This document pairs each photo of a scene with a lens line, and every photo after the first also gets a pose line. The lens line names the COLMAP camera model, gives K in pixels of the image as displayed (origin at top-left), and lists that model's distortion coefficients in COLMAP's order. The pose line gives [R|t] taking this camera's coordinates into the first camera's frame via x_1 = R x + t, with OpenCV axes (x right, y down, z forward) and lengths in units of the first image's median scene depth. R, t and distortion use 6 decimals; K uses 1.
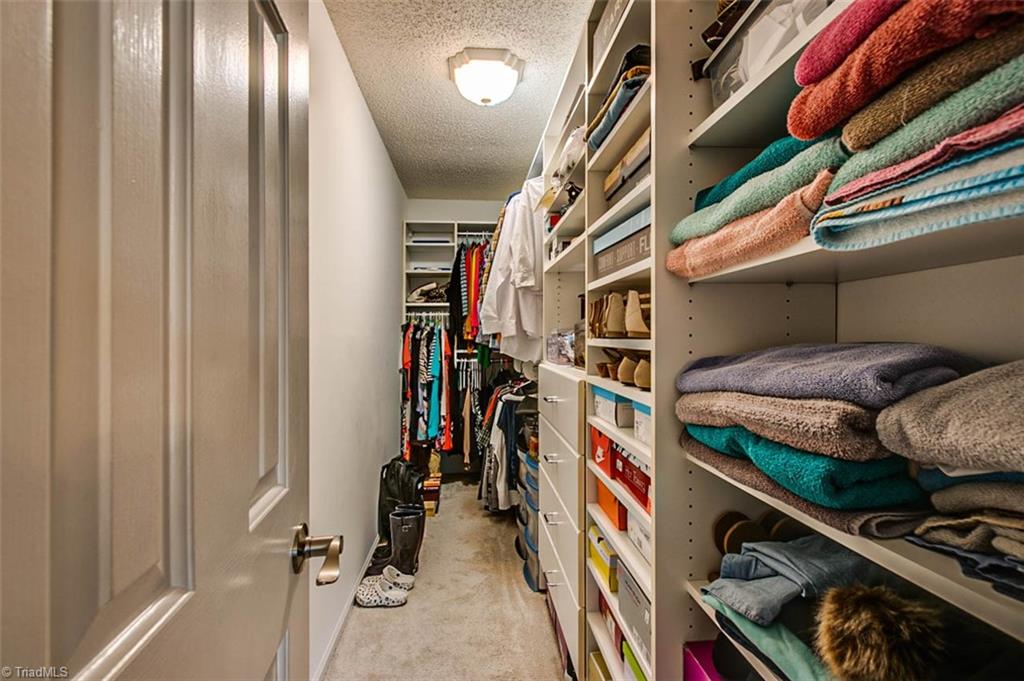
lens RADIAL K [[498.4, 0, 510.4], [0, 498.4, 342.7], [0, 0, 1]] dist [-0.004377, -0.000918]
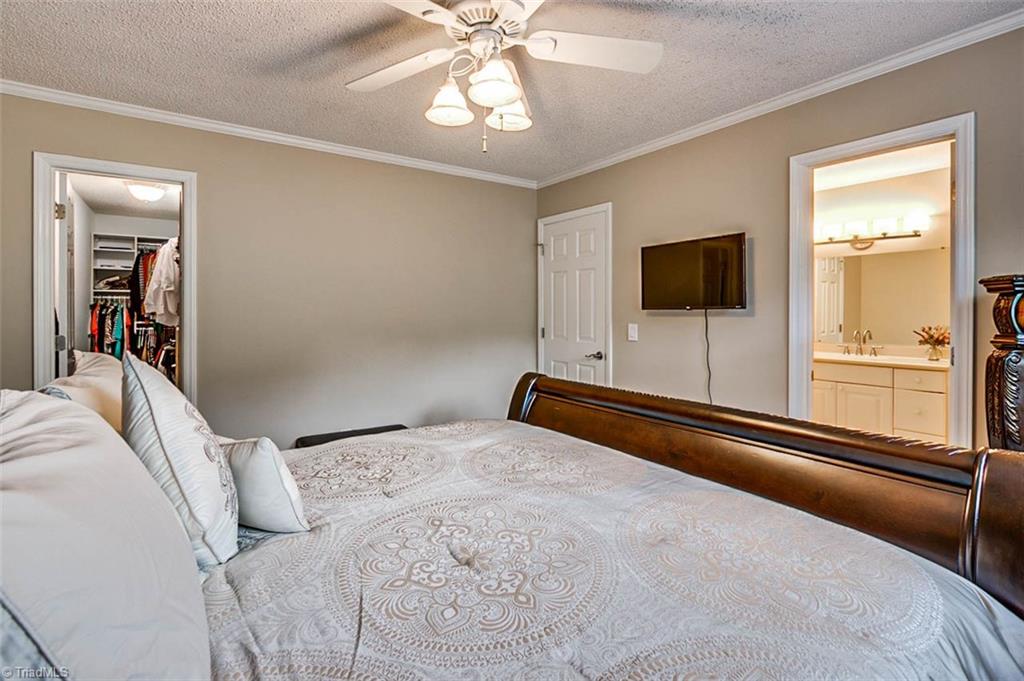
lens RADIAL K [[498.4, 0, 504.9], [0, 498.4, 317.2], [0, 0, 1]] dist [-0.004377, -0.000918]
pose [[0.878258, 0.001746, 0.478184, 0.153066], [-0.002109, 0.999998, 0.000223, -0.001763], [-0.478183, -0.001205, 0.878259, -0.853501]]
